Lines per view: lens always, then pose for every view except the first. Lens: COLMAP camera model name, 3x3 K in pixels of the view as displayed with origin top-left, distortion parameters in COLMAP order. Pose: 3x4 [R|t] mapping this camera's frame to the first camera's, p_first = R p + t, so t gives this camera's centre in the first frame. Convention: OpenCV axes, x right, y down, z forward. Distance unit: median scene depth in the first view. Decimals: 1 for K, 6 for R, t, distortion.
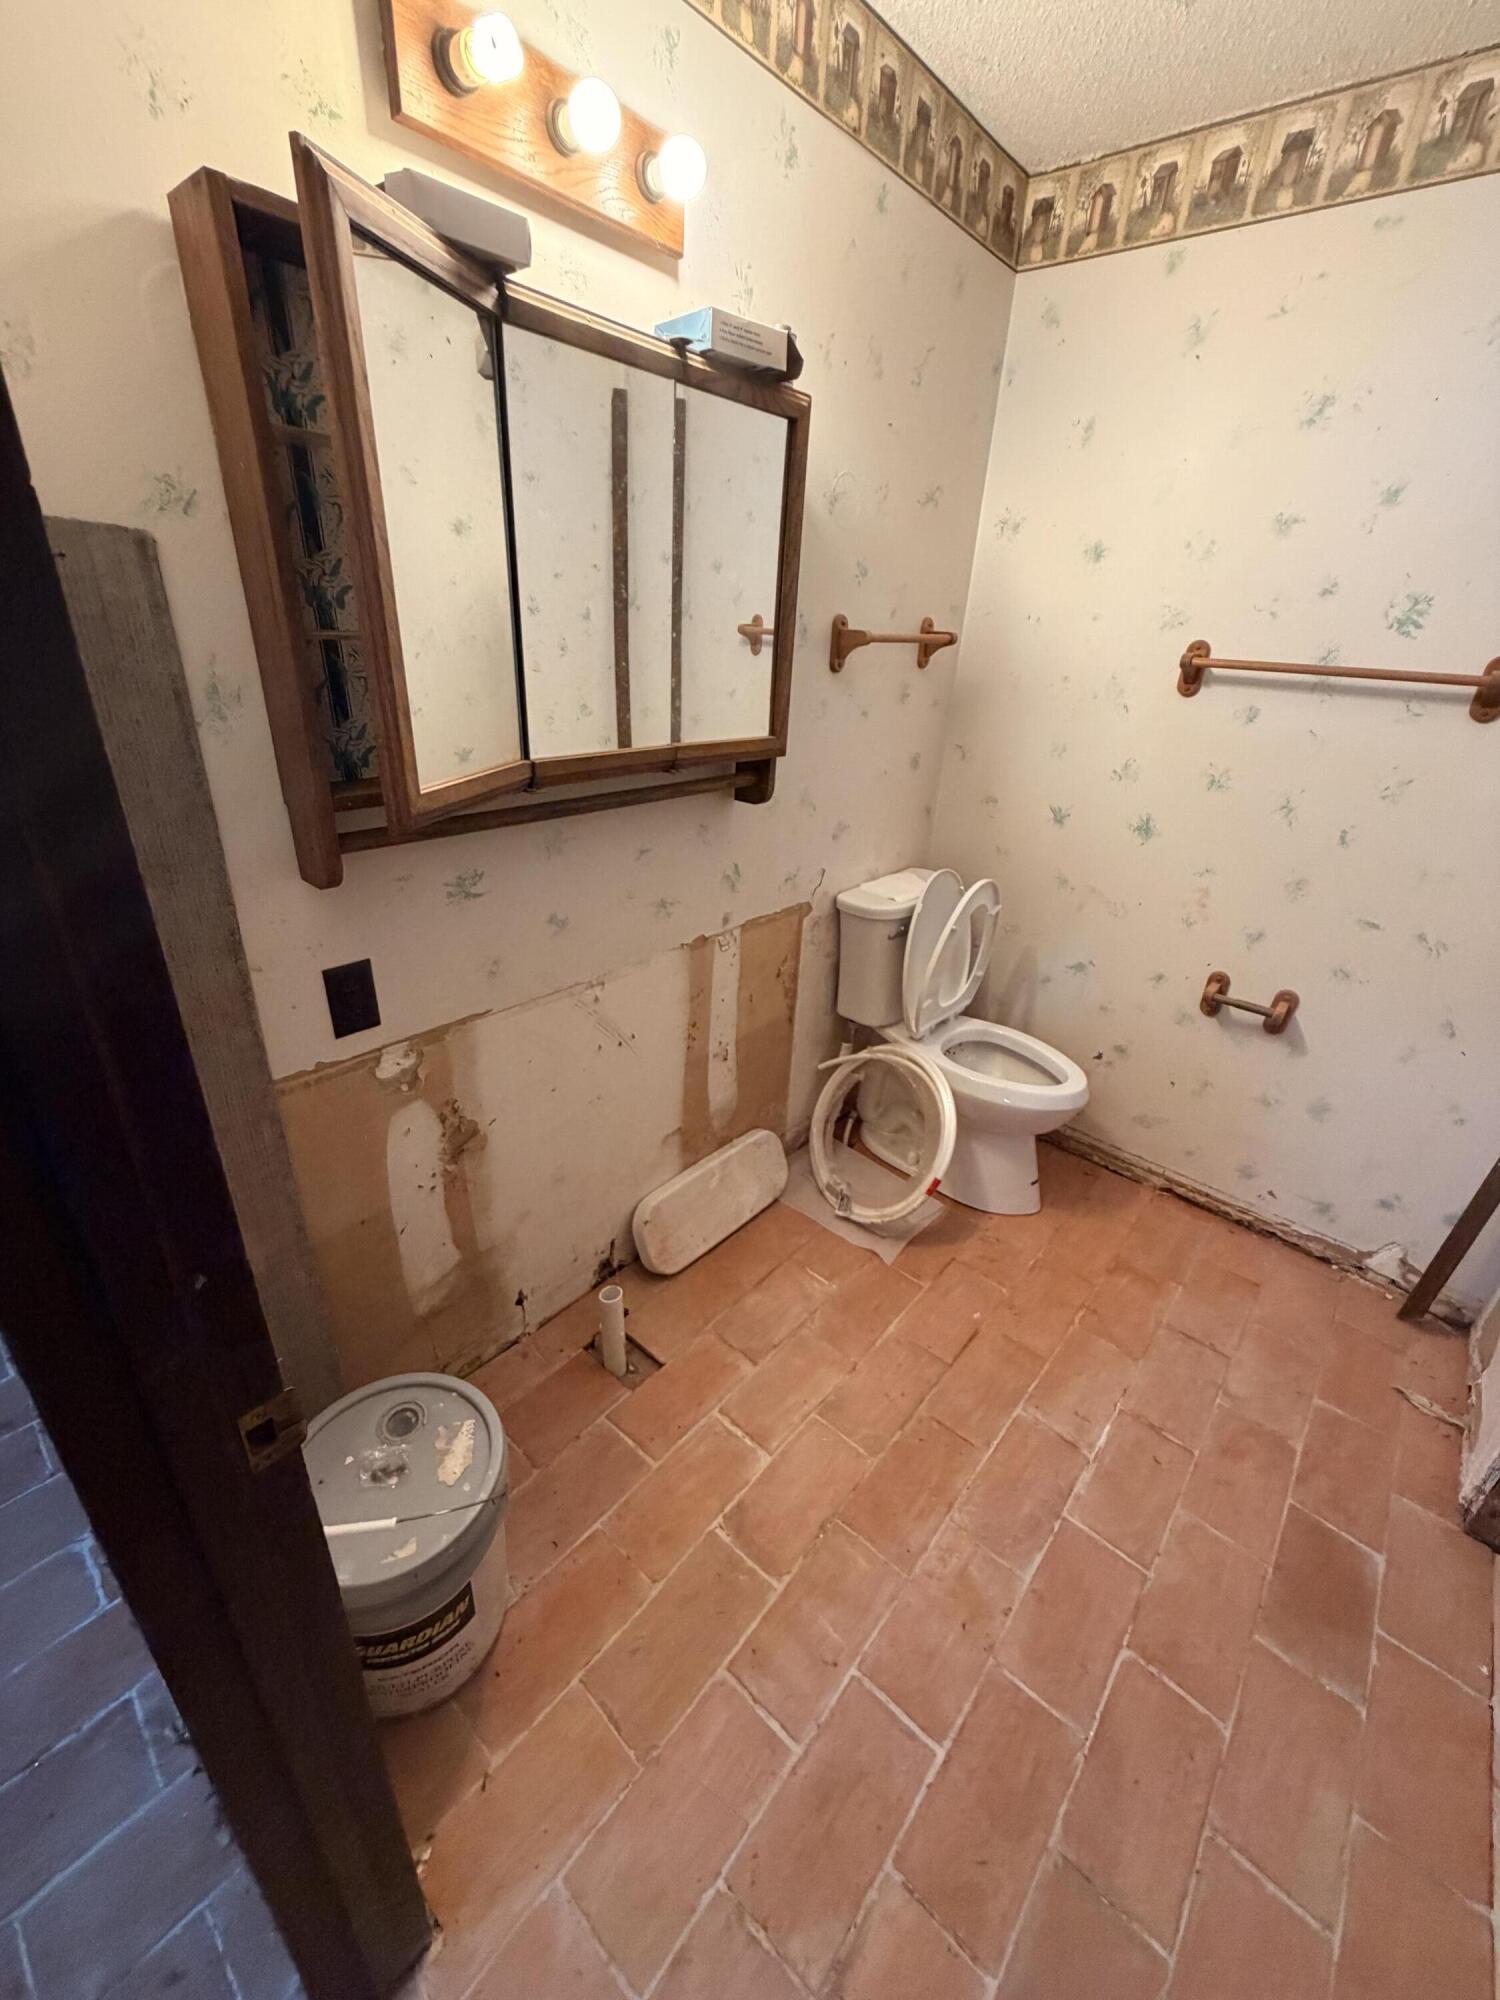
lens RADIAL K [[797.0, 0, 750.0], [0, 797.0, 1000.0], [0, 0, 1]] dist [0.000046, 0.000823]
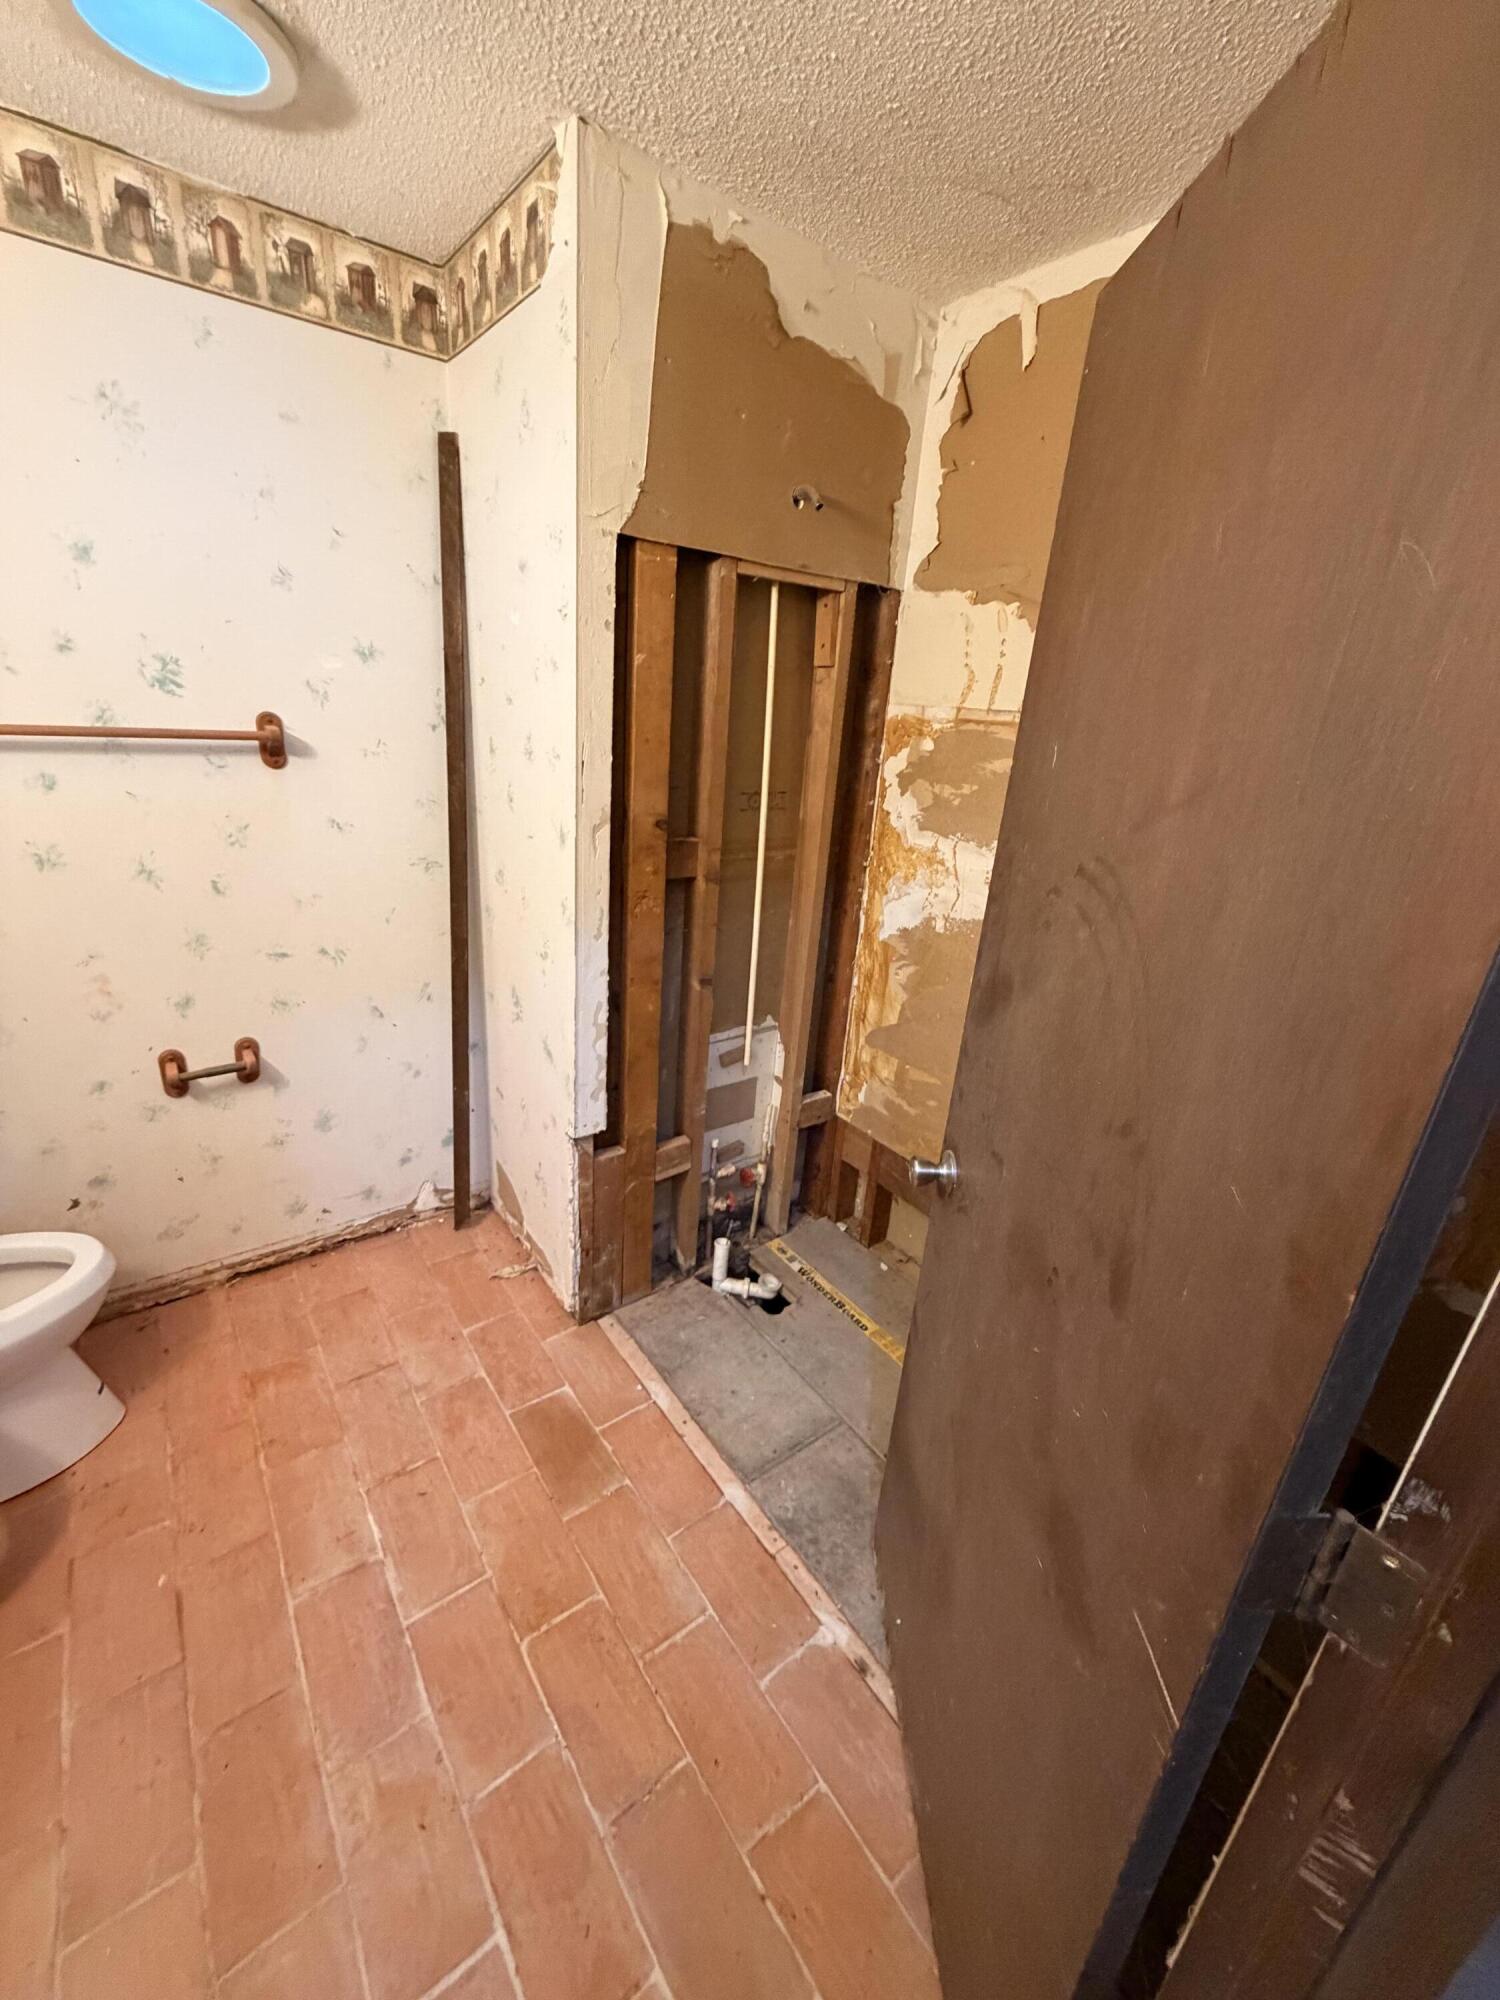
lens RADIAL K [[797.0, 0, 750.0], [0, 797.0, 1000.0], [0, 0, 1]] dist [0.000046, 0.000823]
pose [[0.210079, -0.379374, 0.901078, -0.072285], [0.370683, 0.883740, 0.285652, -0.101739], [-0.904688, 0.274005, 0.326282, 0.082853]]
